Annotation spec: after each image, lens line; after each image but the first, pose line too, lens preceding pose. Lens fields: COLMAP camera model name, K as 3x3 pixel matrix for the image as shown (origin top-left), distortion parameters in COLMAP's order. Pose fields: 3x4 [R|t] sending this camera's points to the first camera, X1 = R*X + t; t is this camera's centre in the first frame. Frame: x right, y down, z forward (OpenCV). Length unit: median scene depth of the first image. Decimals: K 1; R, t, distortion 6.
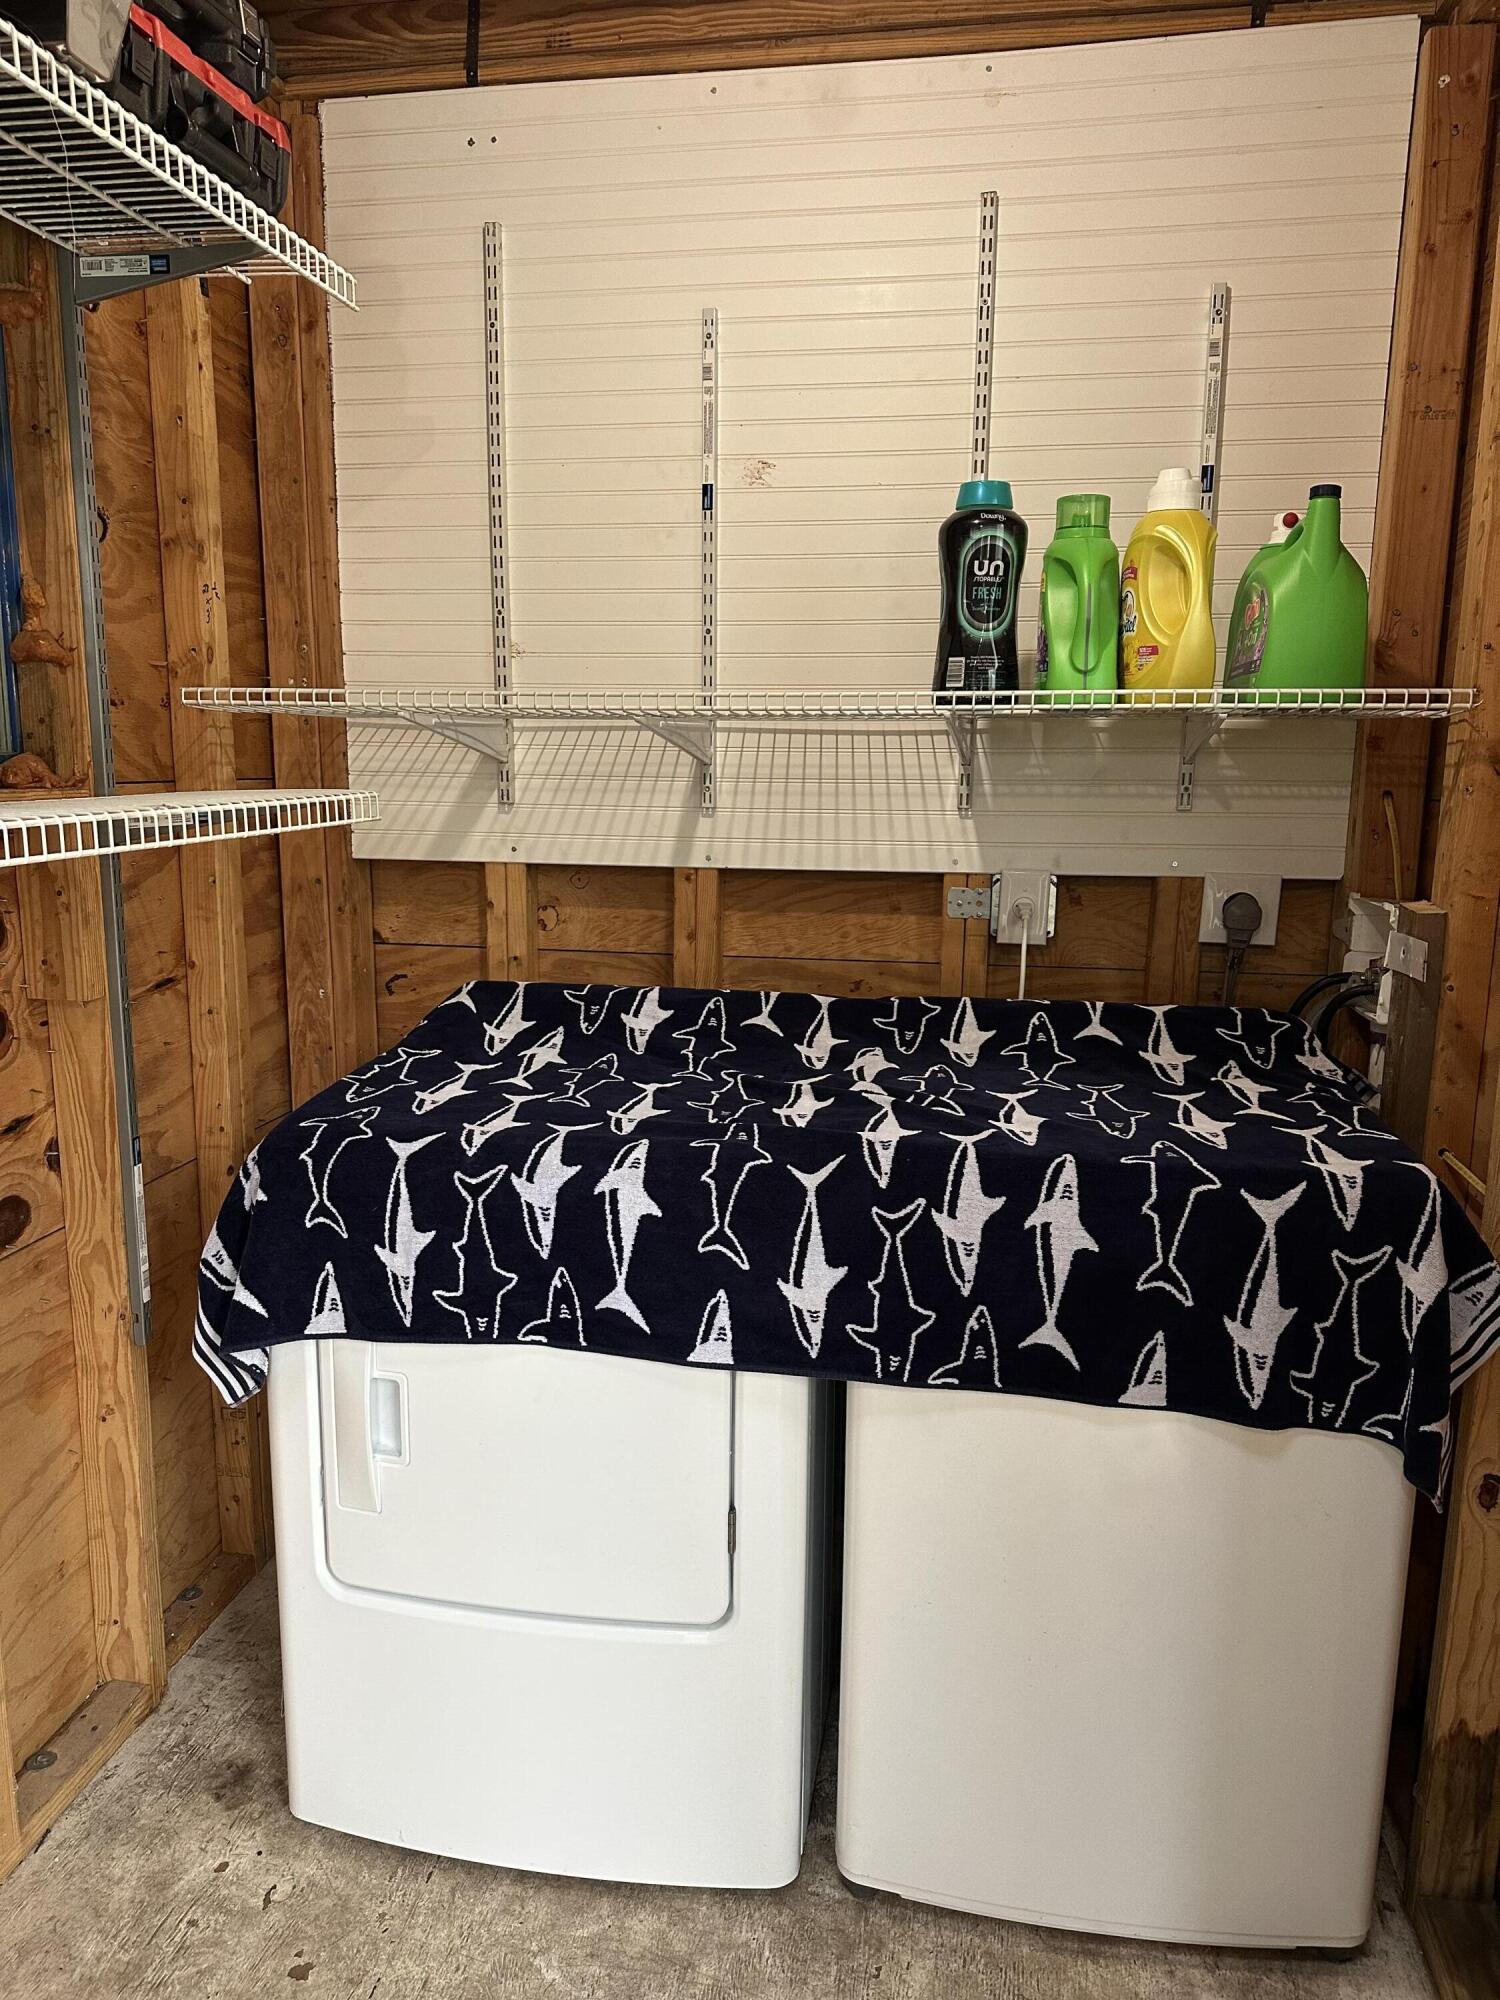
lens RADIAL K [[1390.1, 0, 757.0], [0, 1390.1, 1008.0], [0, 0, 1]] dist [0.059528, -0.067710]
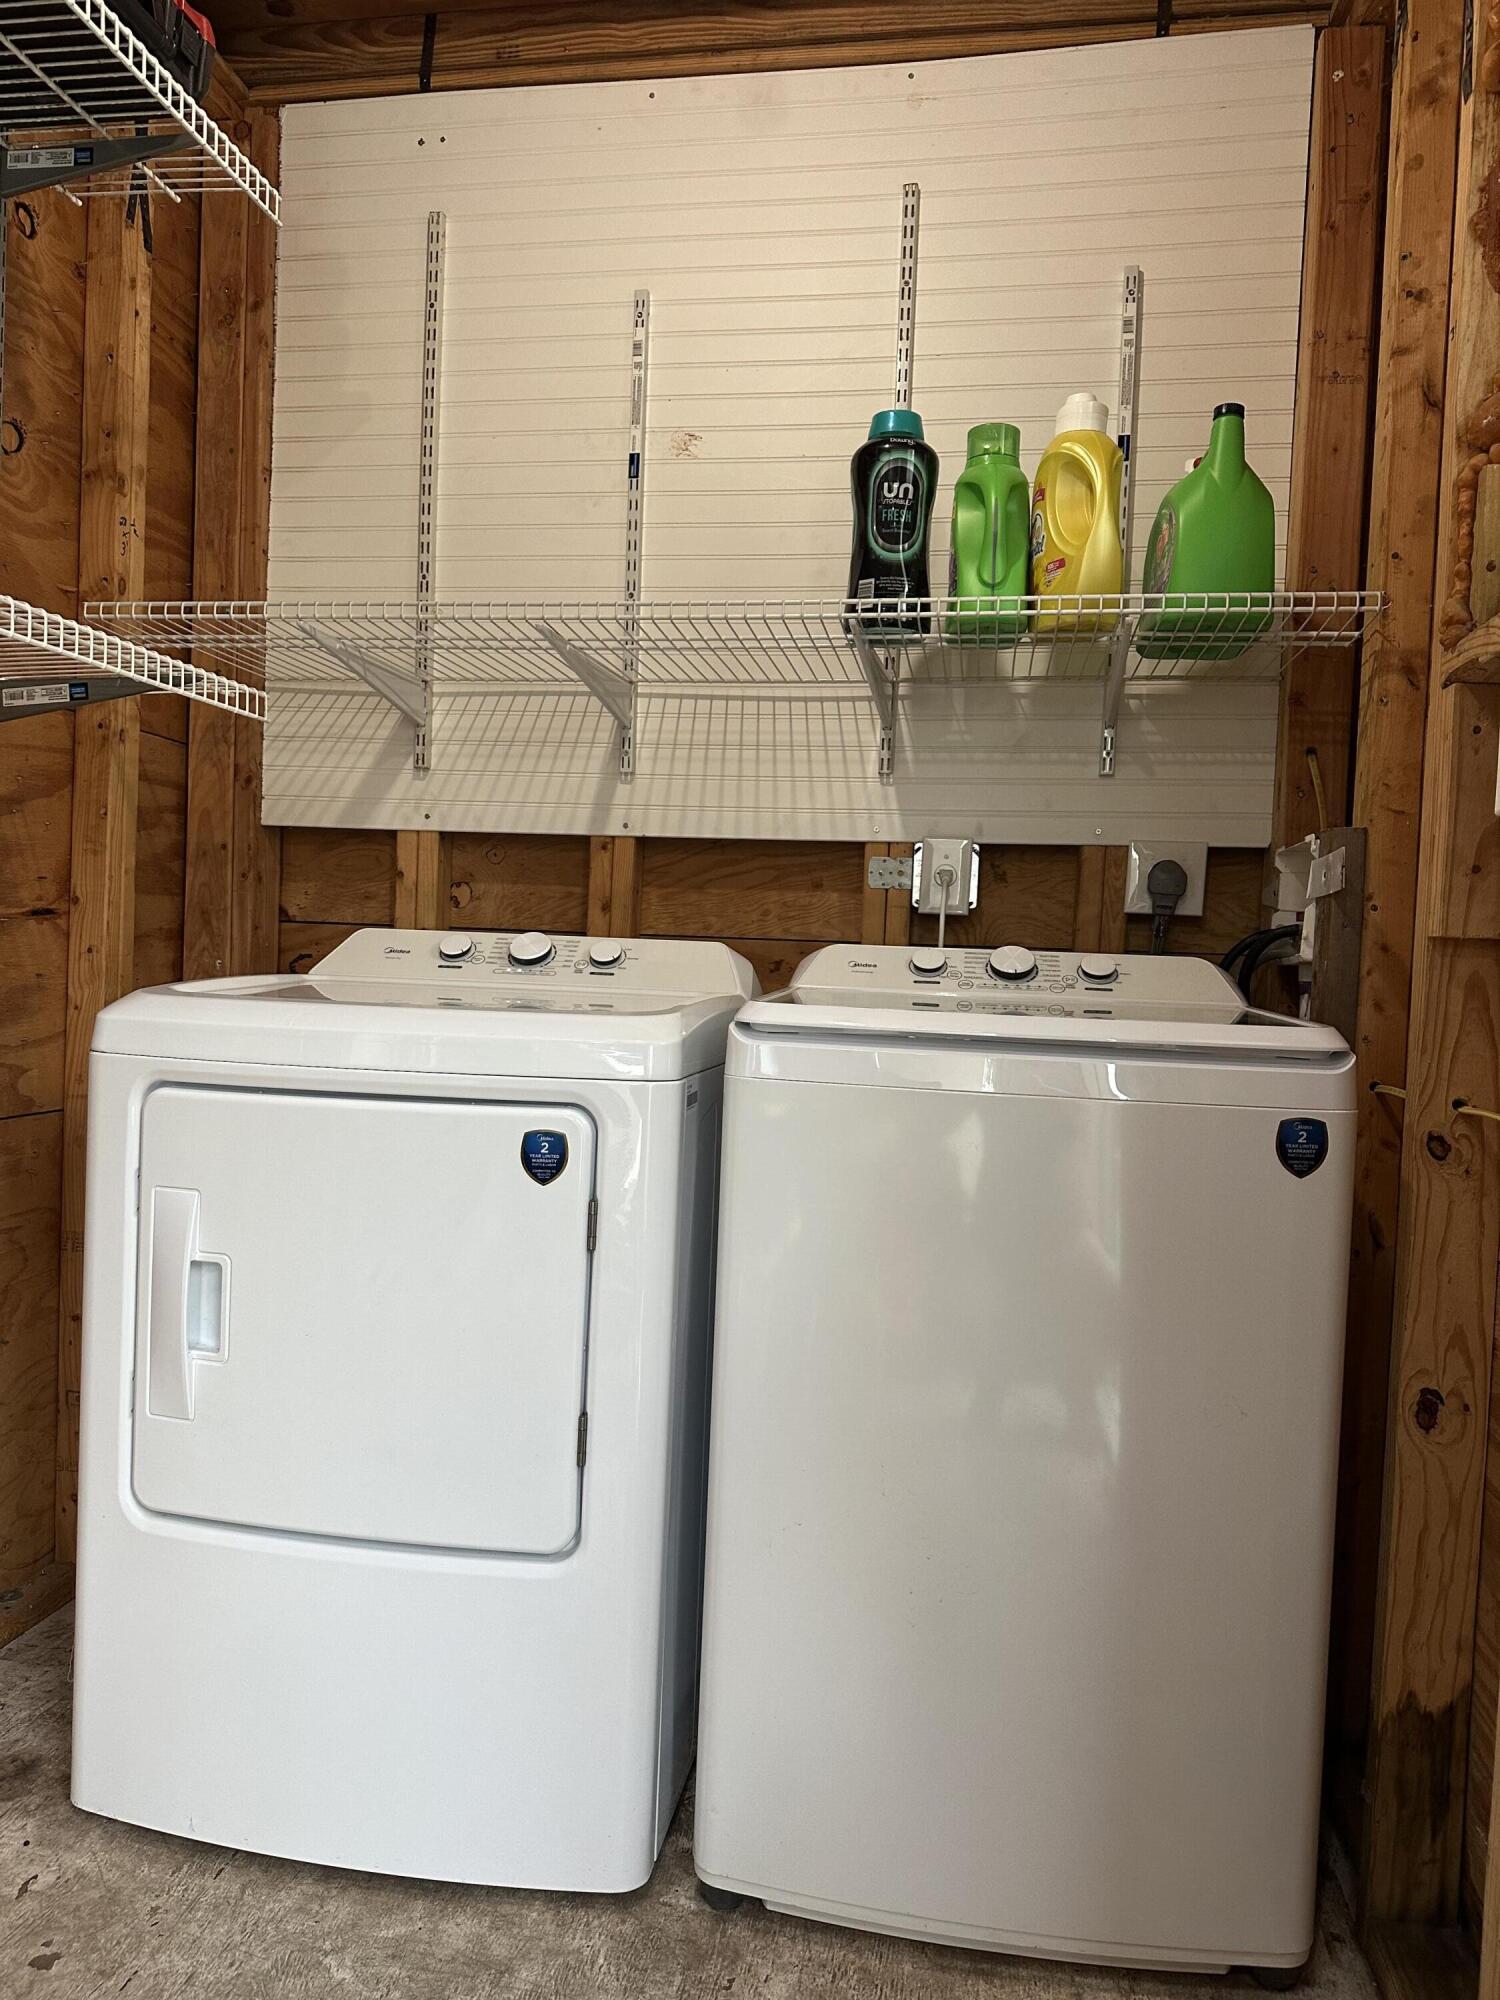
lens RADIAL K [[1390.1, 0, 753.2], [0, 1390.1, 1007.3], [0, 0, 1]] dist [0.059528, -0.067710]
pose [[0.999599, 0.028273, 0.001248, 0.064442], [-0.027769, 0.988356, -0.149607, 0.182140], [-0.005464, 0.149513, 0.988745, 0.061935]]
